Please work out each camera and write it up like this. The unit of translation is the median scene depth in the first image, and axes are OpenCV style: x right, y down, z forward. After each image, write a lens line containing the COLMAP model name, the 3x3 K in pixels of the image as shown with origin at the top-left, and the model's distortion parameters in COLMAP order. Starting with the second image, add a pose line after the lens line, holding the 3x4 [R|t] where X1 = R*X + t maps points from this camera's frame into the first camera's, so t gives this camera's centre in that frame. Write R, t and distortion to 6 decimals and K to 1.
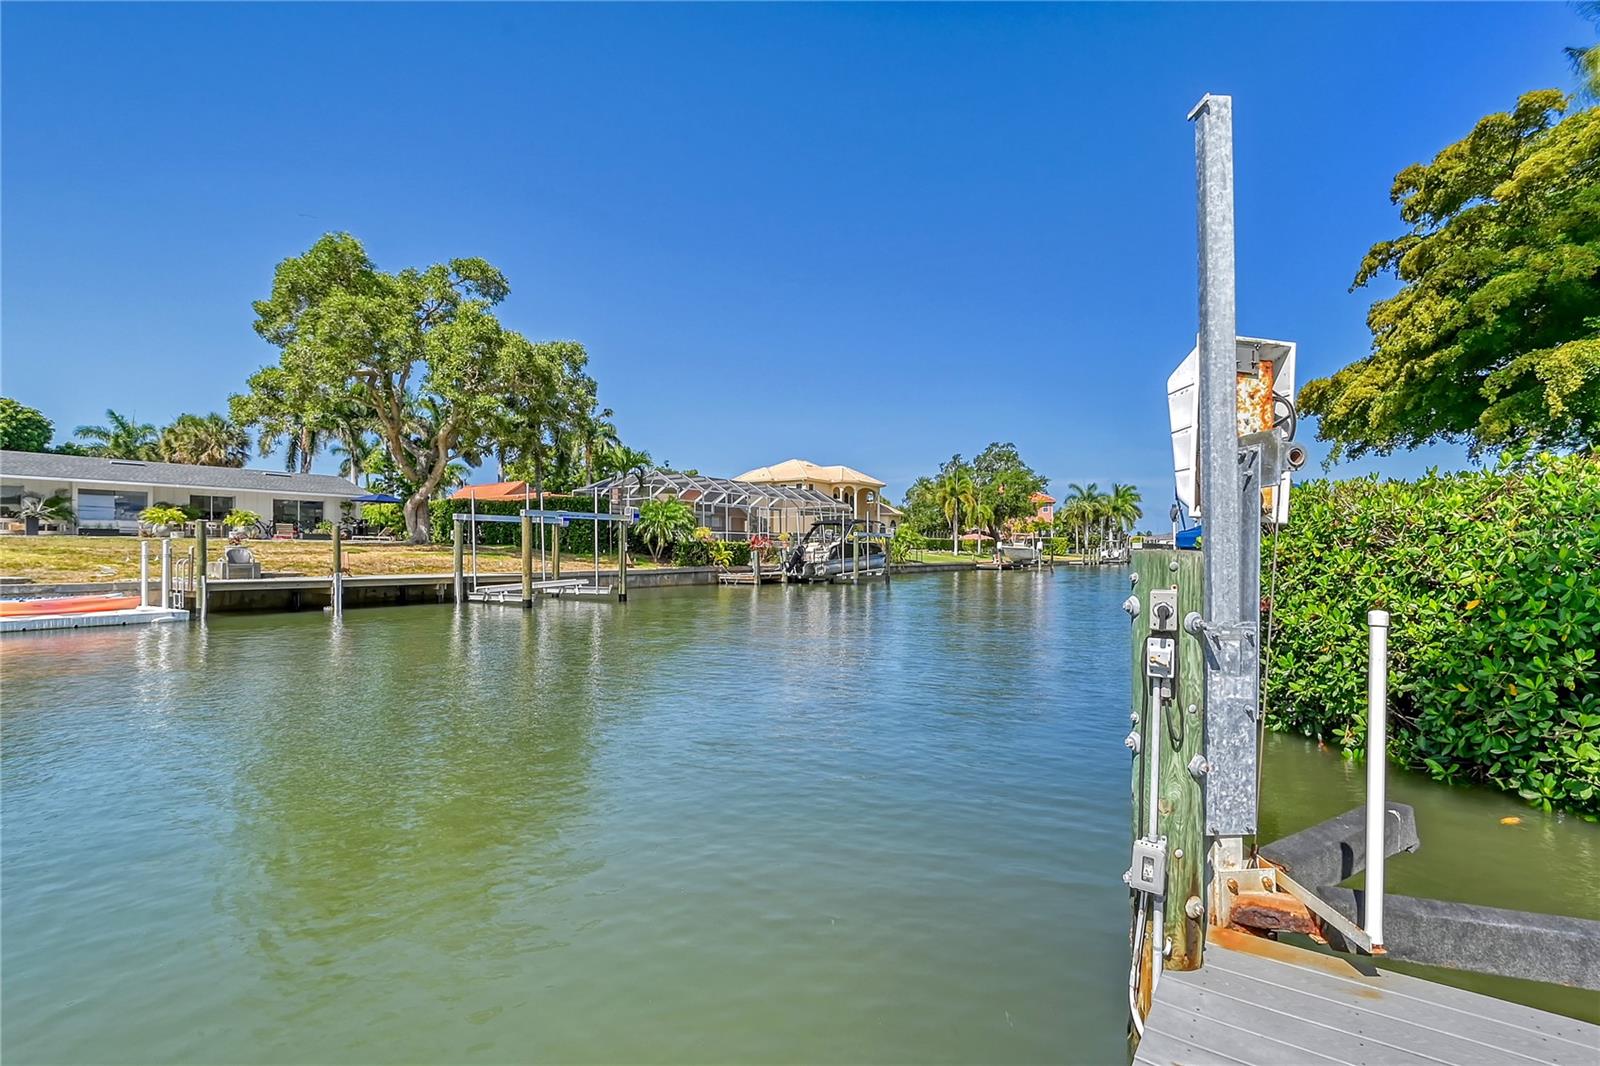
lens RADIAL K [[713.2, 0, 816.6], [0, 713.2, 551.5], [0, 0, 1]] dist [0.001983, -0.005026]
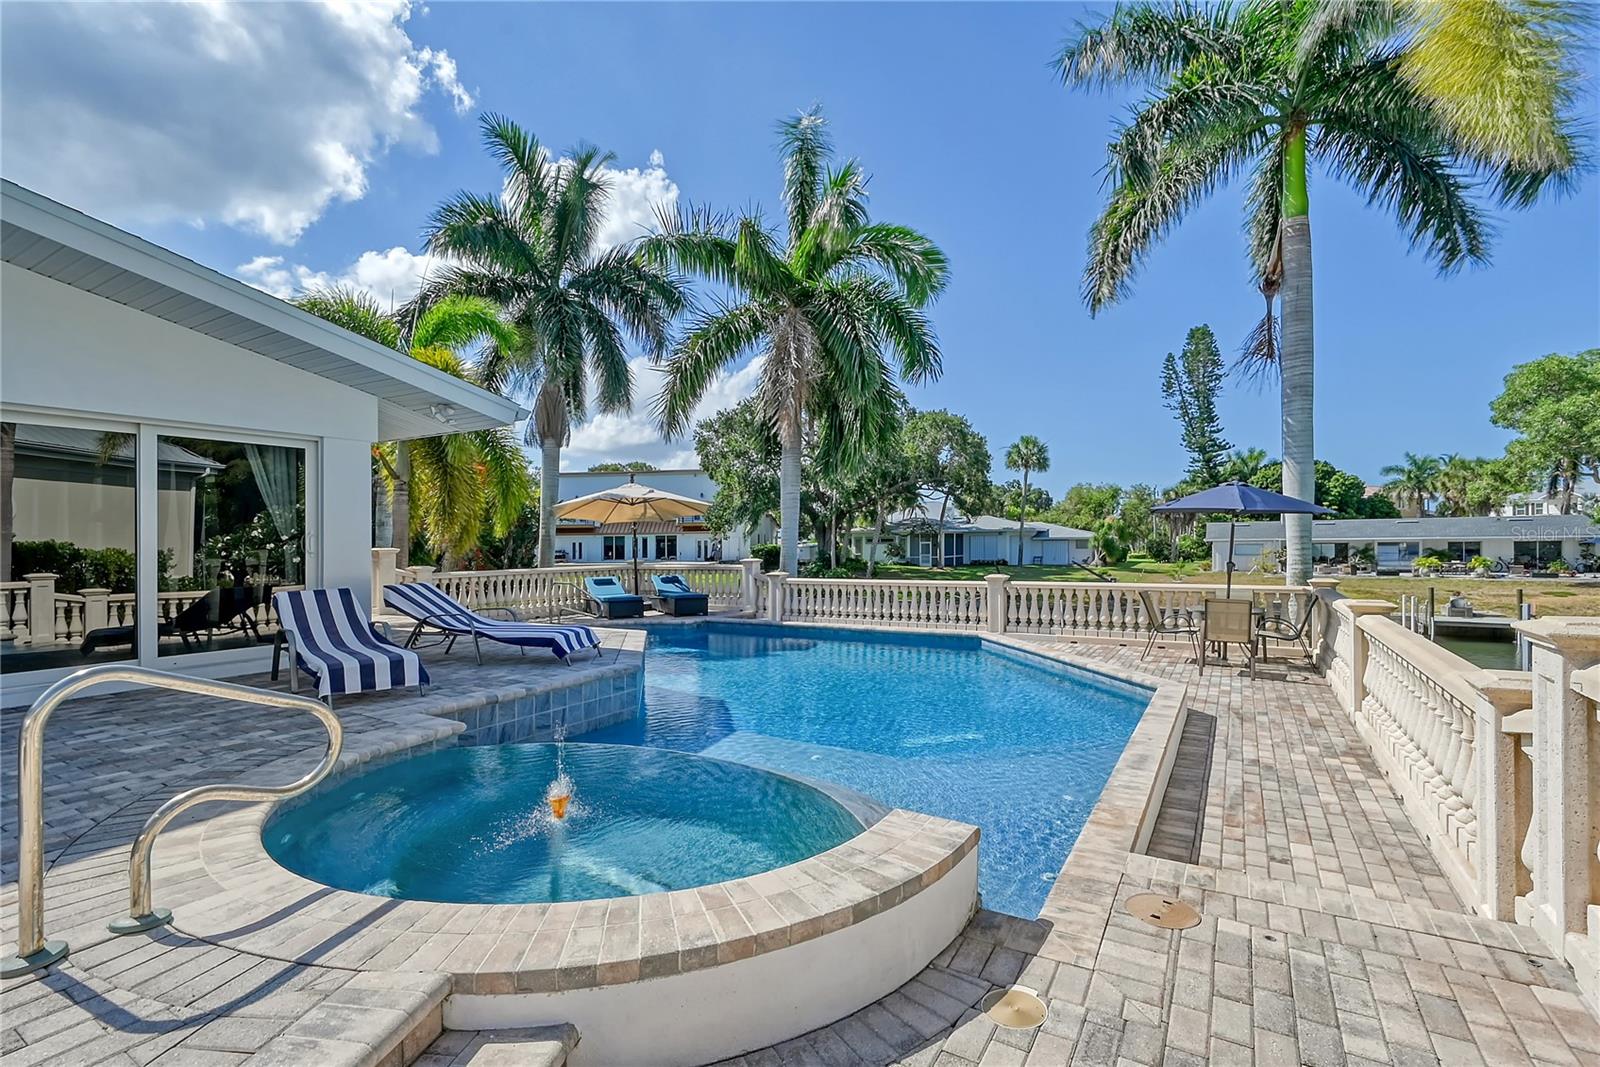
lens RADIAL K [[713.2, 0, 809.1], [0, 713.2, 551.4], [0, 0, 1]] dist [0.001983, -0.005026]
pose [[0.081424, 0.007500, -0.996651, 0.409137], [0.013116, 0.999877, 0.008596, -0.083337], [0.996593, -0.013772, 0.081315, -0.366286]]
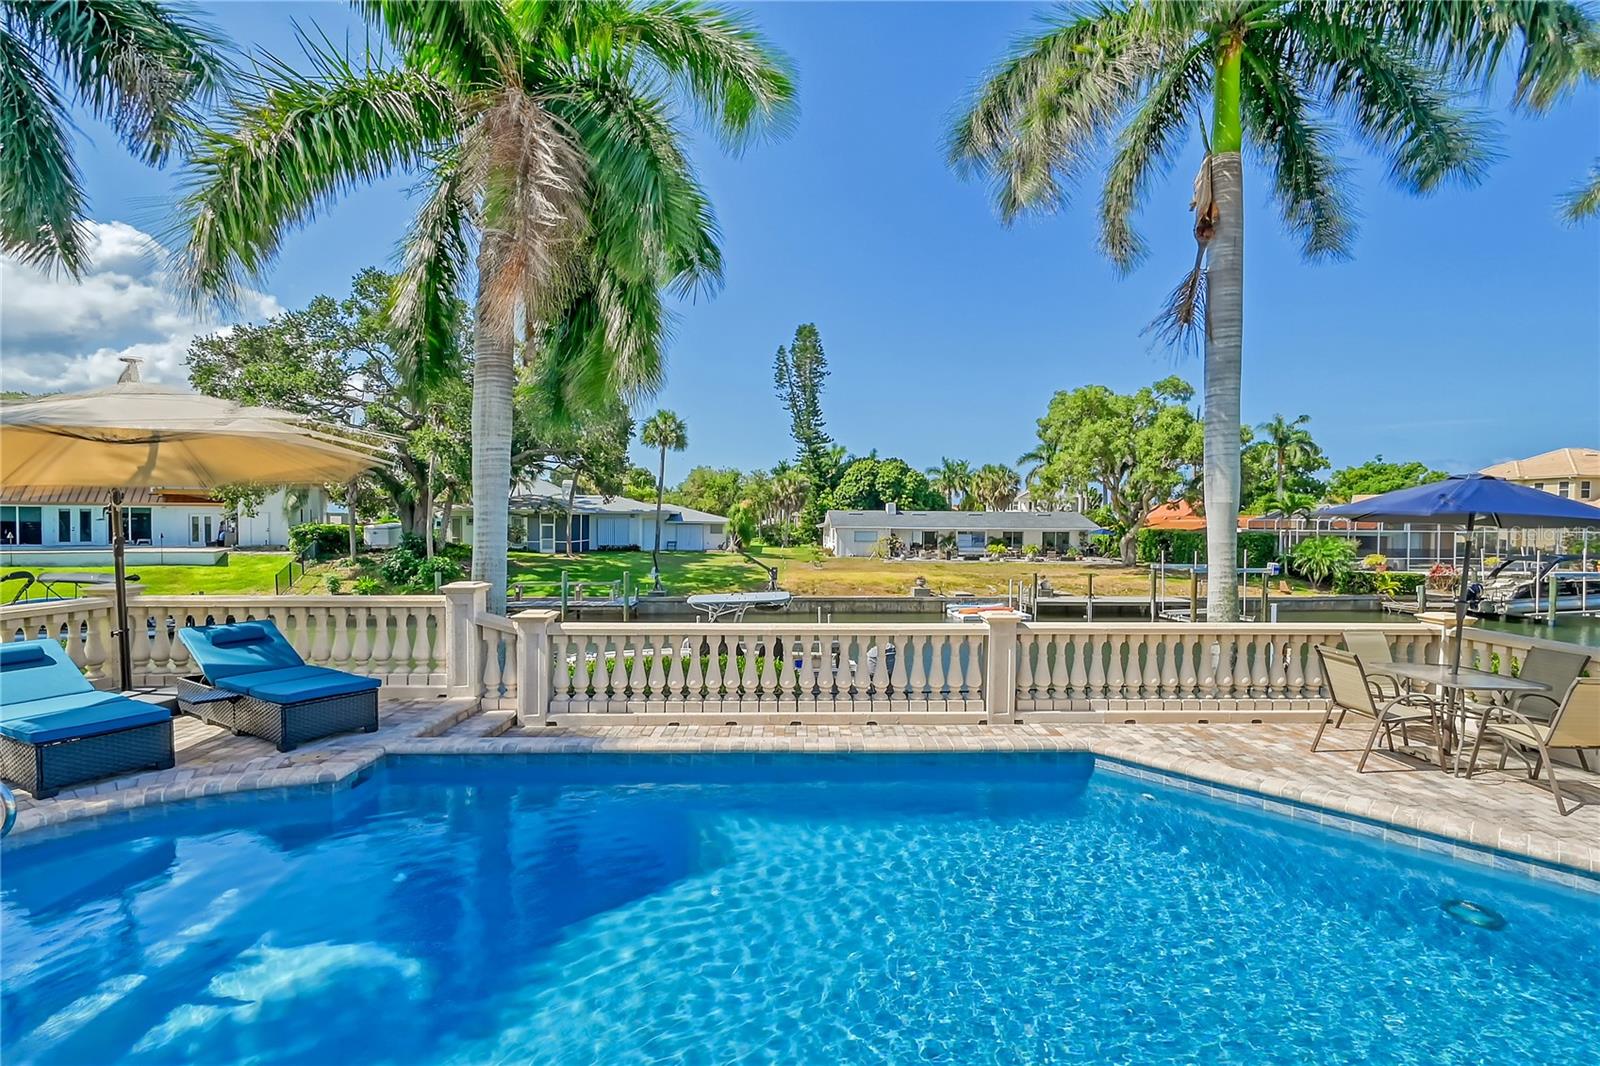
lens RADIAL K [[713.2, 0, 813.7], [0, 713.2, 553.6], [0, 0, 1]] dist [0.001983, -0.005026]
pose [[0.610952, 0.036789, -0.790812, 0.207282], [-0.004694, 0.999070, 0.042851, -0.092098], [0.791654, -0.022468, 0.610557, -0.407135]]
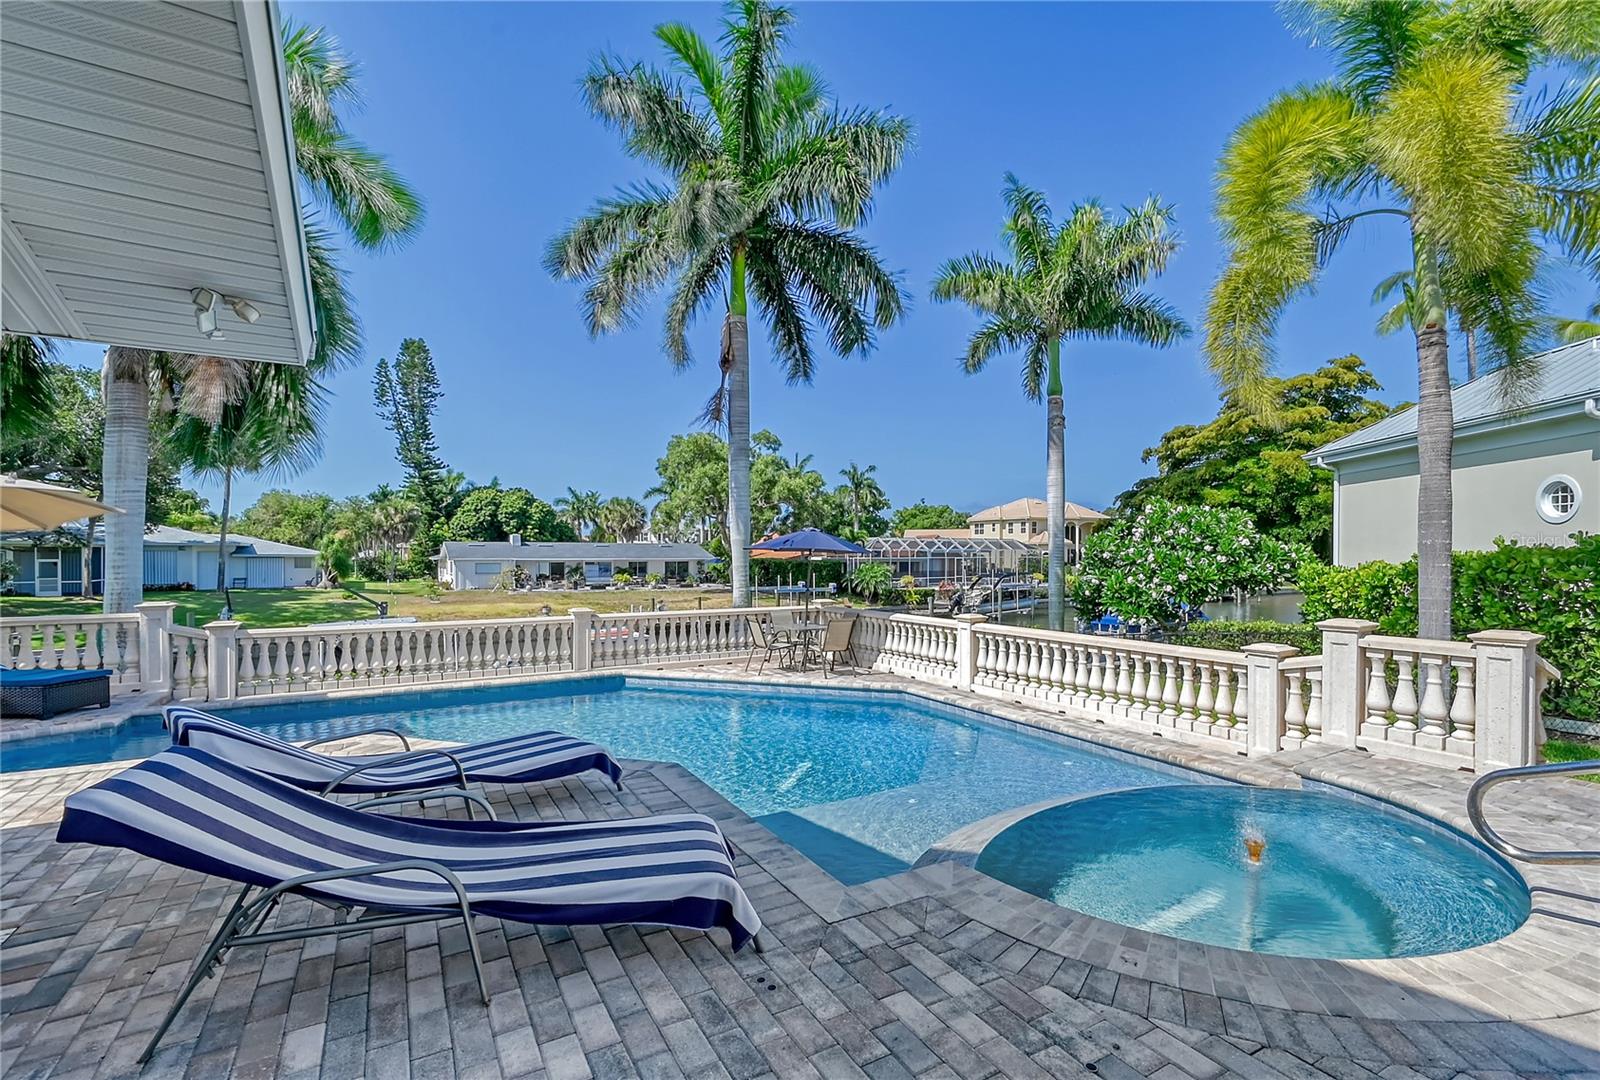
lens RADIAL K [[723.4, 0, 814.6], [0, 723.4, 568.5], [0, 0, 1]] dist [0.007806, -0.005252]
pose [[0.914413, 0.005406, -0.404746, 0.308529], [0.002965, 0.999795, 0.020051, -0.091942], [0.404771, -0.019535, 0.914209, -0.498914]]
